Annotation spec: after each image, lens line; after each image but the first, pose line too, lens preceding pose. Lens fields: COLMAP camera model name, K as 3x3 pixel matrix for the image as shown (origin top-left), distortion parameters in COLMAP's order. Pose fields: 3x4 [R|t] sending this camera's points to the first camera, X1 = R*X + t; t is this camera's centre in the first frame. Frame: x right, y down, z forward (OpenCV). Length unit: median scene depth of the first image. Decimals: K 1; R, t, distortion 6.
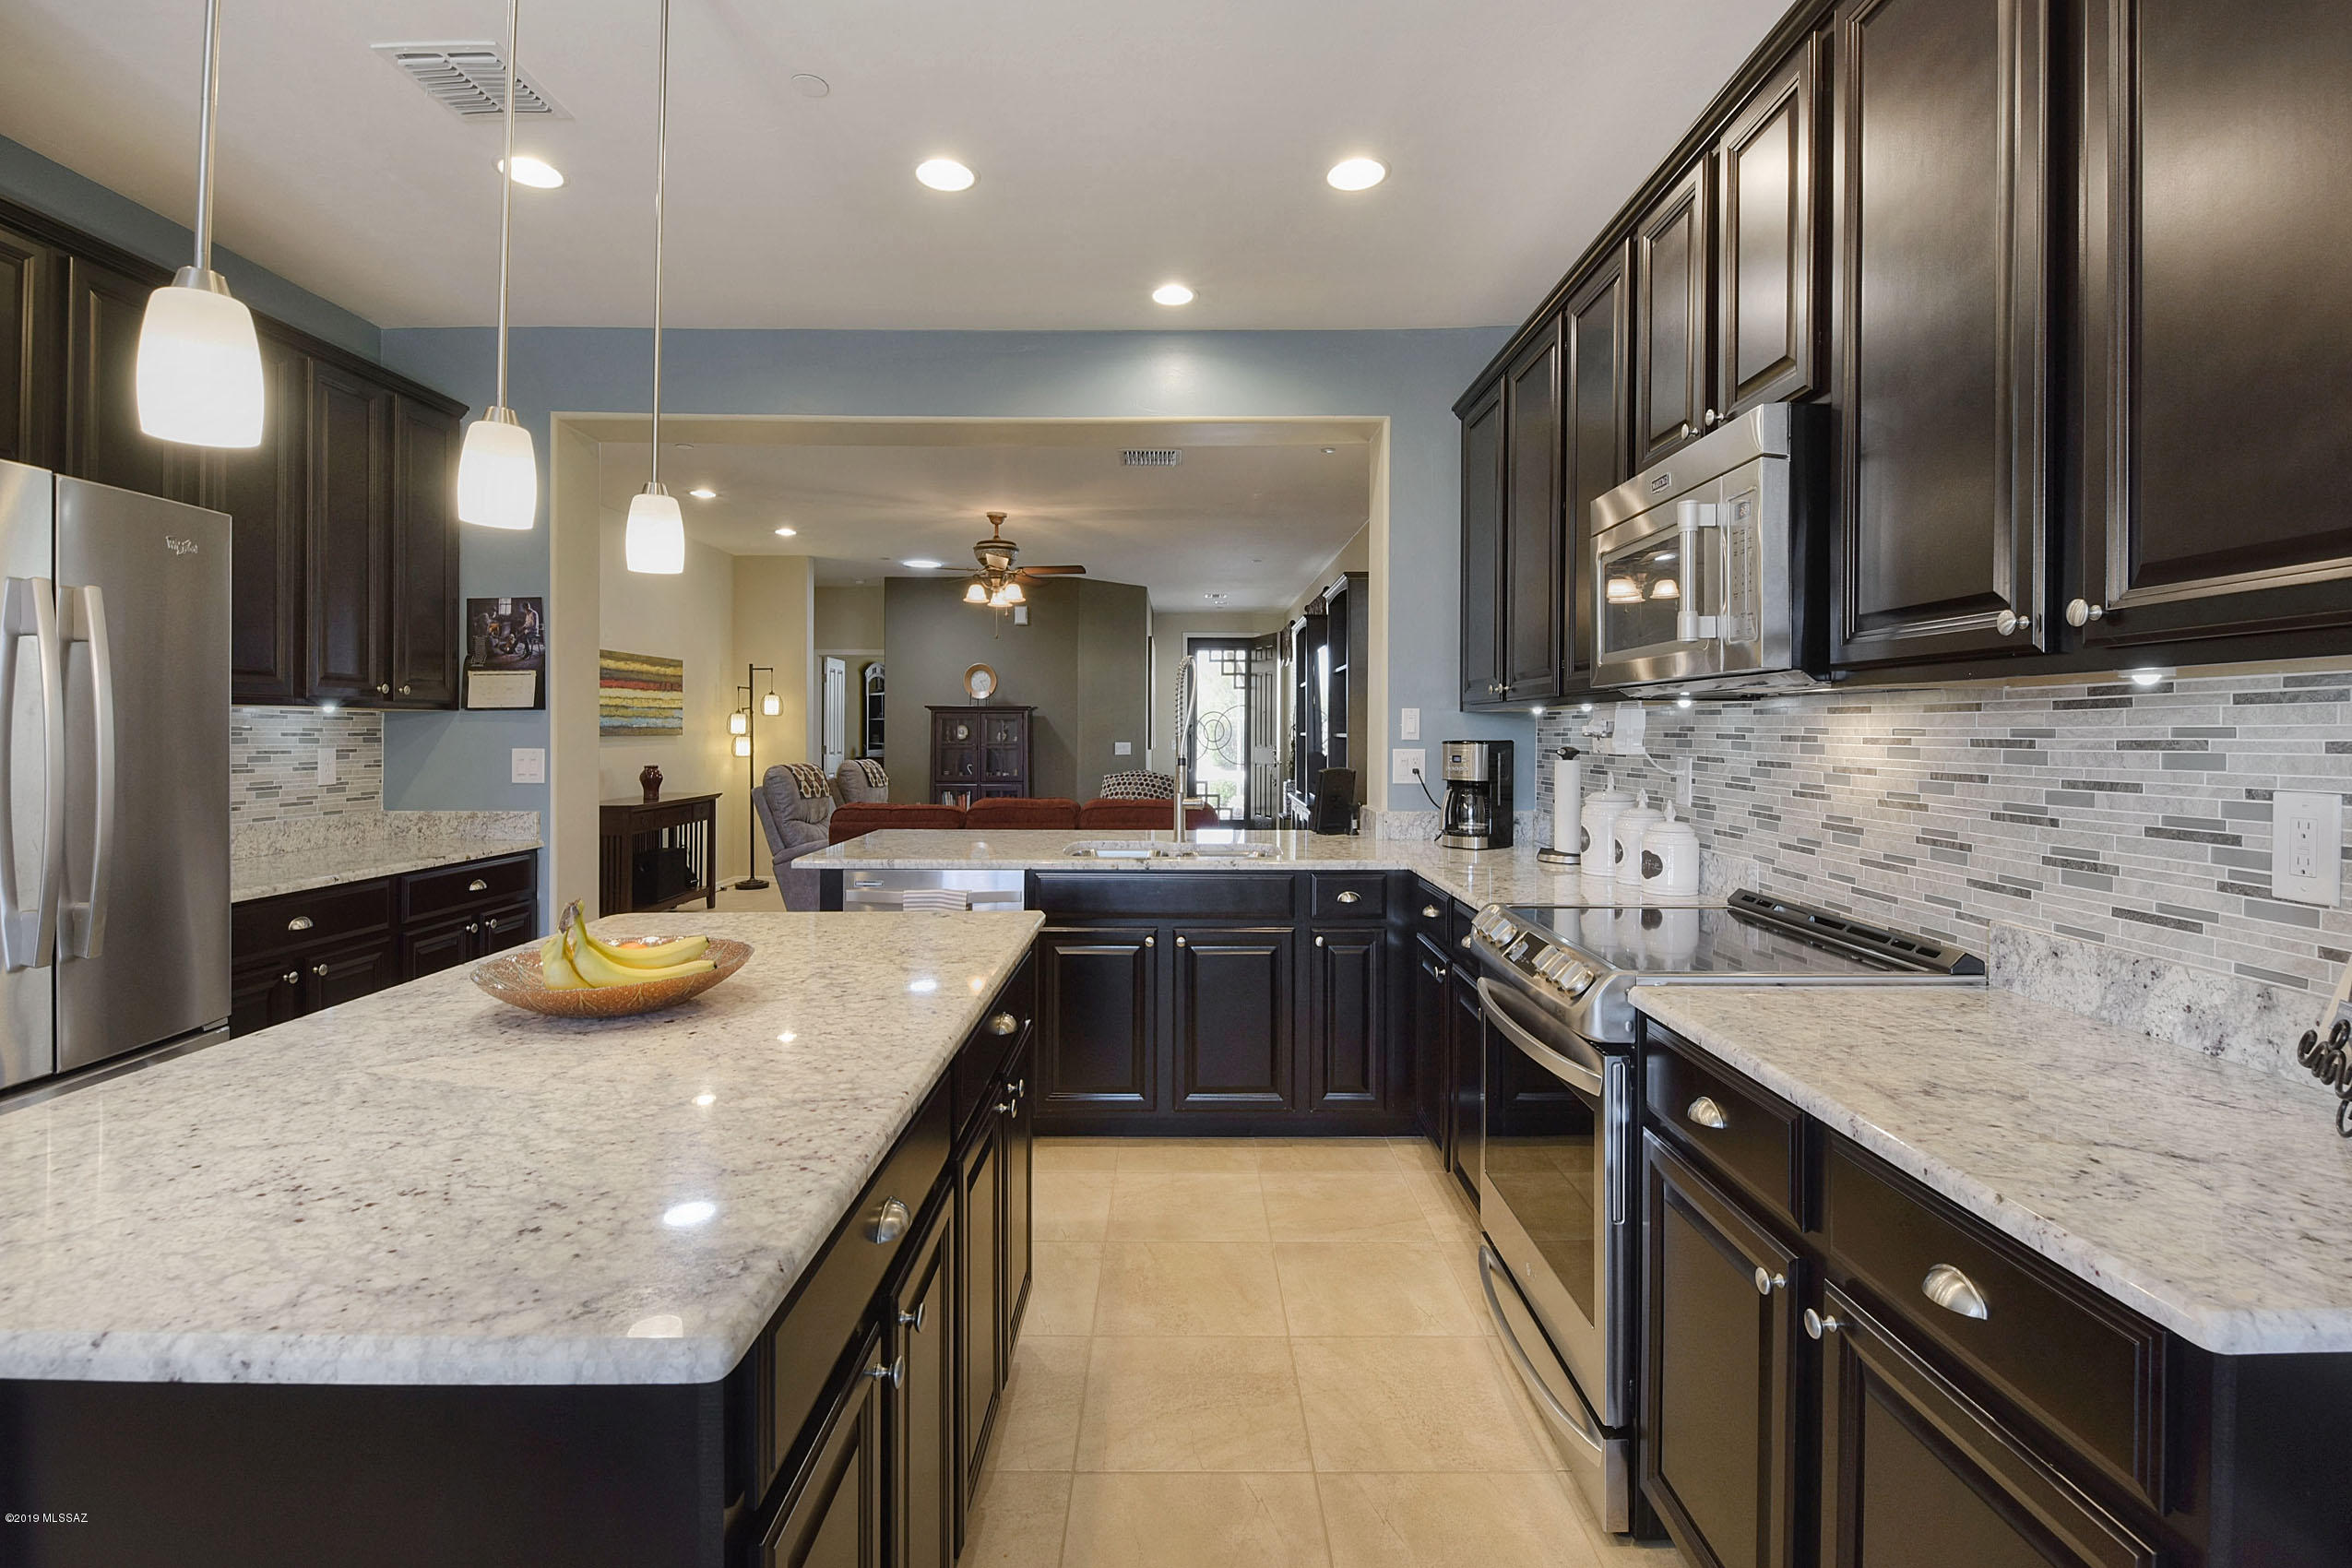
lens RADIAL K [[1135.5, 0, 1235.2], [0, 1135.5, 730.2], [0, 0, 1]] dist [-0.035506, -0.000863]
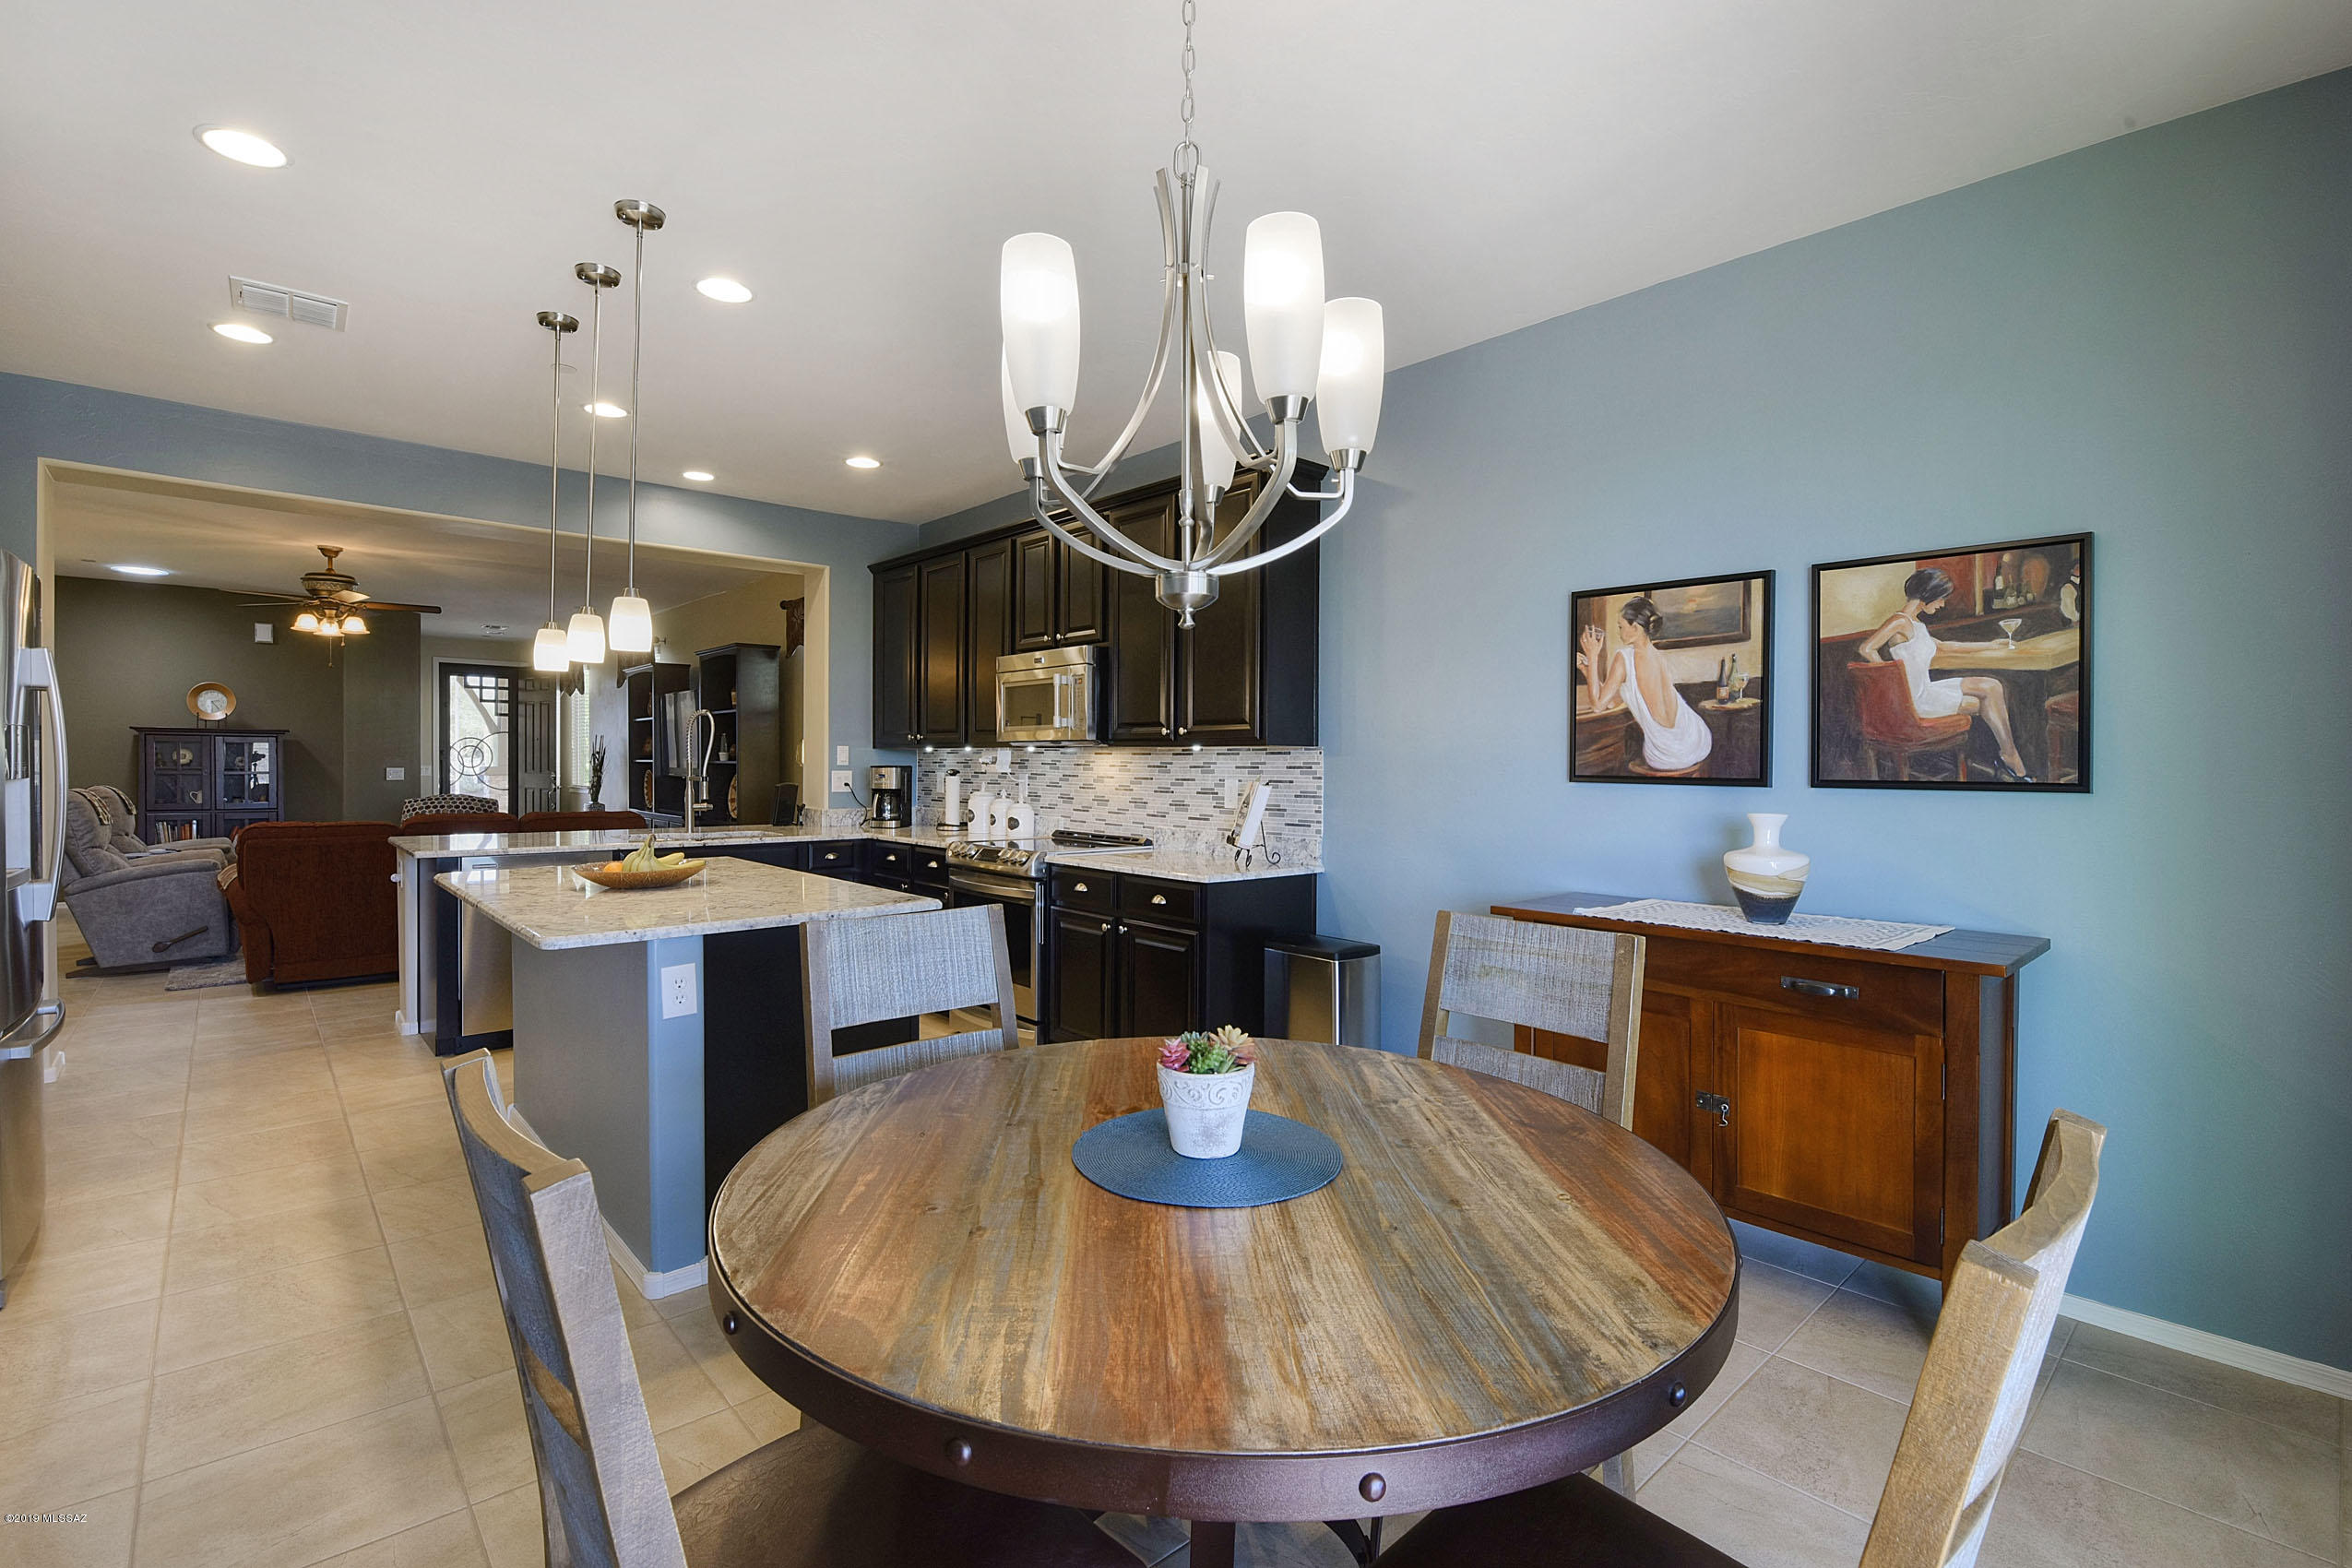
lens RADIAL K [[1071.6, 0, 1187.3], [0, 1071.6, 780.4], [0, 0, 1]] dist [0.001063, -0.009924]
pose [[0.781792, -0.007656, 0.623493, -0.818509], [-0.006018, 0.999785, 0.019822, -0.006679], [-0.623511, -0.019249, 0.781578, -1.016781]]
